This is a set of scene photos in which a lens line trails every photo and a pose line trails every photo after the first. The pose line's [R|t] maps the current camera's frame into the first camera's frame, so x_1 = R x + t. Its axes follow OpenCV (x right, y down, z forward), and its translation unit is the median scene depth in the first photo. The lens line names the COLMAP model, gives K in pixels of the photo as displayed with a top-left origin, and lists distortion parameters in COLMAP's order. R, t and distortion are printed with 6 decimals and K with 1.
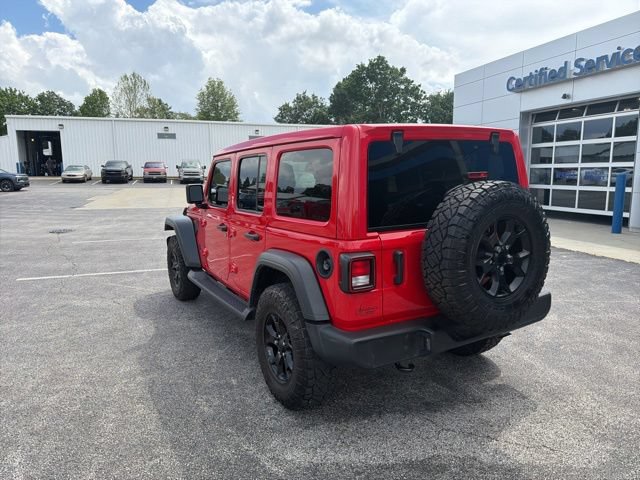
lens RADIAL K [[449.0, 0, 313.2], [0, 449.0, 236.3], [0, 0, 1]] dist [0.034011, -0.039697]
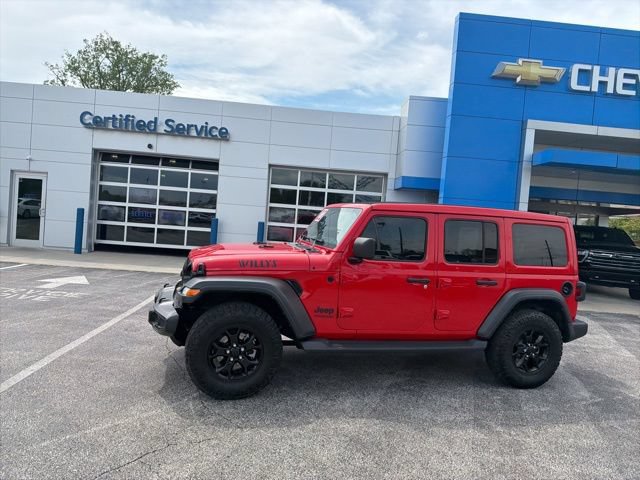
lens RADIAL K [[449.0, 0, 313.2], [0, 449.0, 236.3], [0, 0, 1]] dist [0.034011, -0.039697]
pose [[0.243759, -0.003890, 0.969828, -0.468712], [0.061327, 0.998053, -0.011410, -0.046083], [-0.967895, 0.062258, 0.243522, 0.352490]]
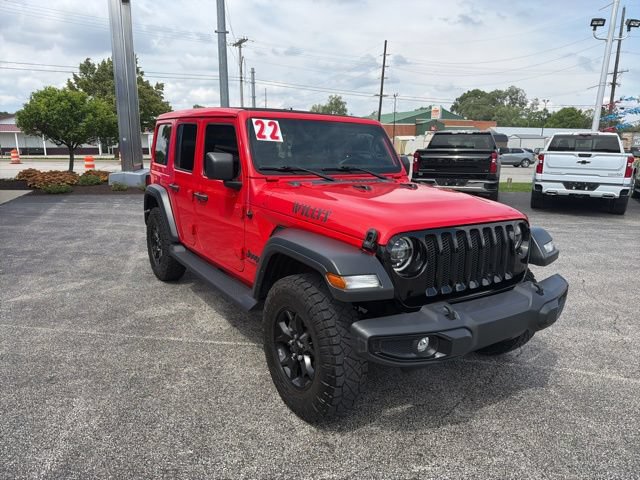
lens RADIAL K [[452.7, 0, 320.0], [0, 452.7, 240.0], [0, 0, 1]] dist [0.025051, -0.032759]
pose [[-0.997644, 0.009254, -0.067974, -0.010609], [-0.015177, 0.936531, 0.350256, -0.111545], [0.066901, 0.350463, -0.934184, 0.772928]]
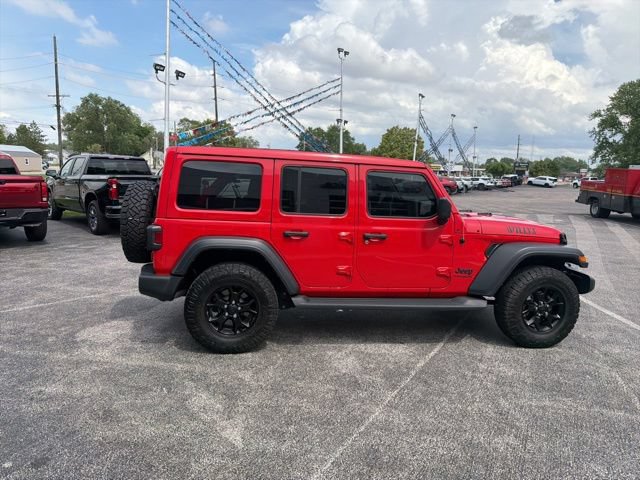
lens RADIAL K [[447.9, 0, 317.3], [0, 447.9, 238.1], [0, 0, 1]] dist [0.039598, -0.051225]
pose [[-0.352227, 0.129263, -0.926945, 0.412457], [-0.168210, 0.965545, 0.198563, -0.083916], [0.920674, 0.225861, -0.318348, 0.506342]]
